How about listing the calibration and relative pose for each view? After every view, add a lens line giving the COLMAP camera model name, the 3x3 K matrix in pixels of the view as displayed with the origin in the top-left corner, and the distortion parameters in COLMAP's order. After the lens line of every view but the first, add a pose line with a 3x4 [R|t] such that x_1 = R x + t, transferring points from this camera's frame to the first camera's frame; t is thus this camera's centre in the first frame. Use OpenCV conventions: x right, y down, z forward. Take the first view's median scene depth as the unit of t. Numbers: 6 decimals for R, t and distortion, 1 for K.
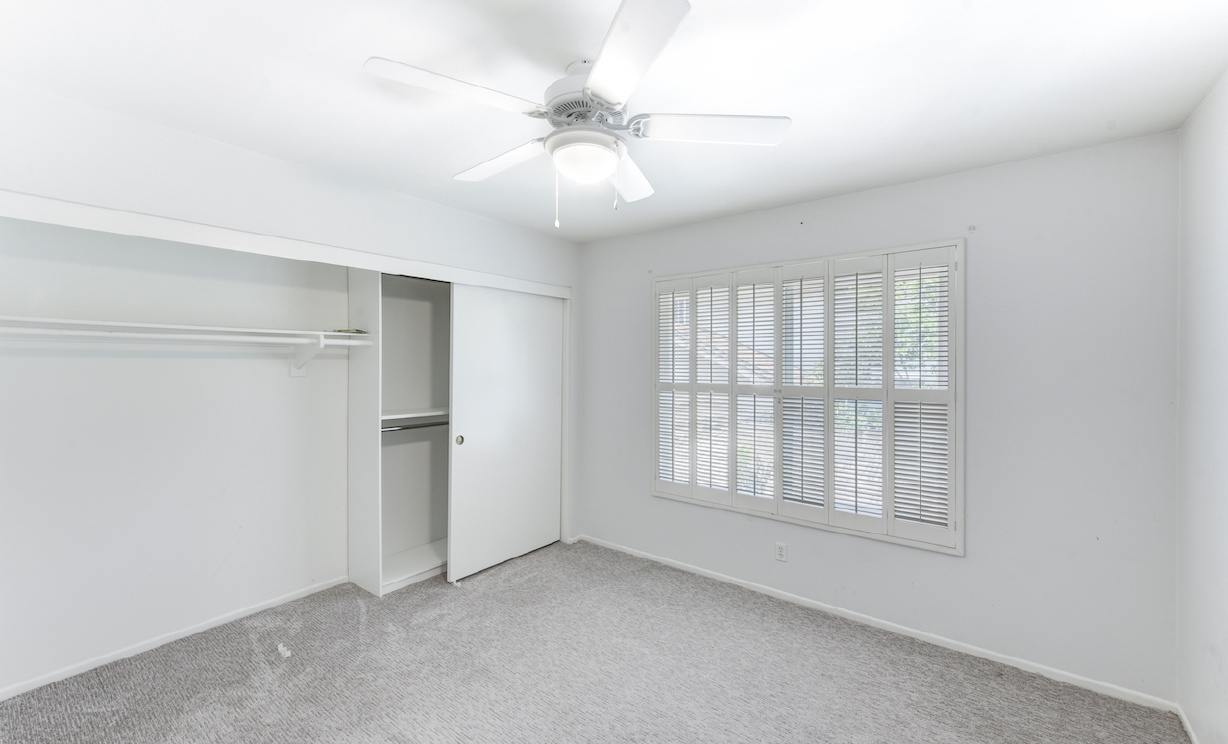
lens RADIAL K [[503.0, 0, 614.1], [0, 503.0, 363.6], [0, 0, 1]] dist [0.014467, -0.000026]
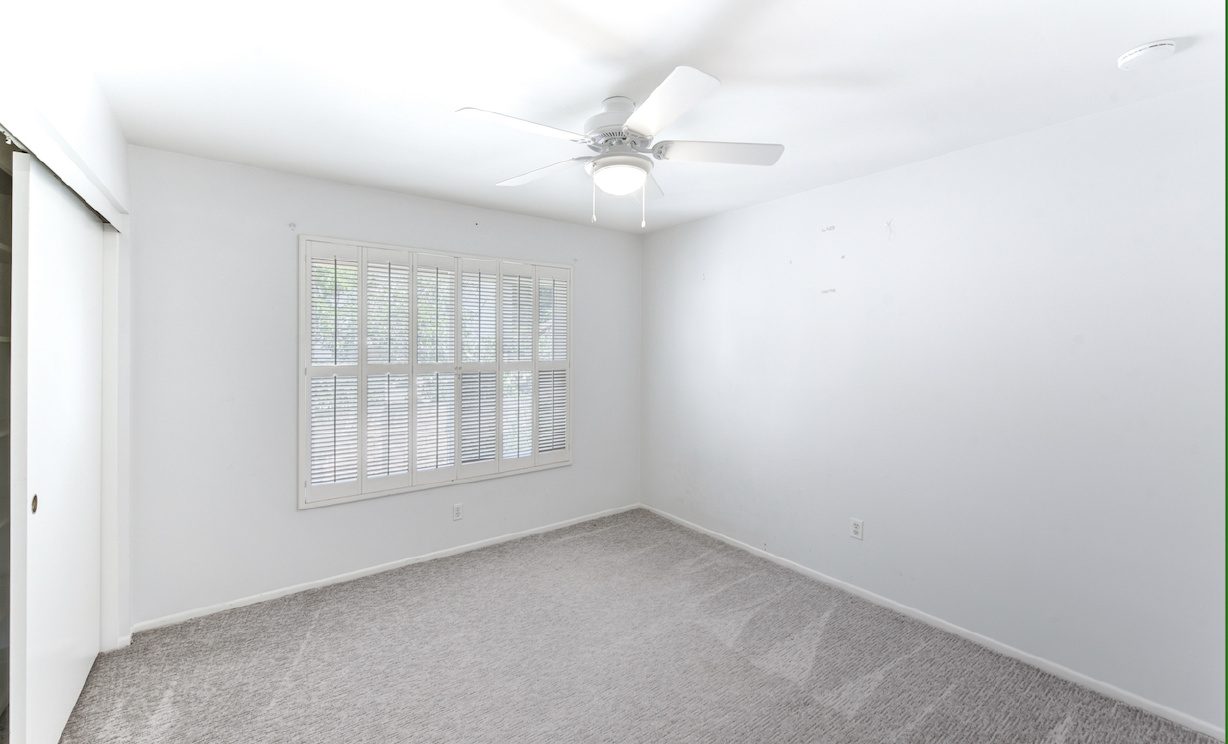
lens RADIAL K [[508.8, 0, 616.5], [0, 508.8, 346.9], [0, 0, 1]] dist [0.000884, 0.000032]
pose [[0.255810, -0.003587, 0.966720, -0.673310], [-0.002899, 0.999986, 0.004477, 0.001107], [-0.966723, -0.003948, 0.255796, 0.375199]]
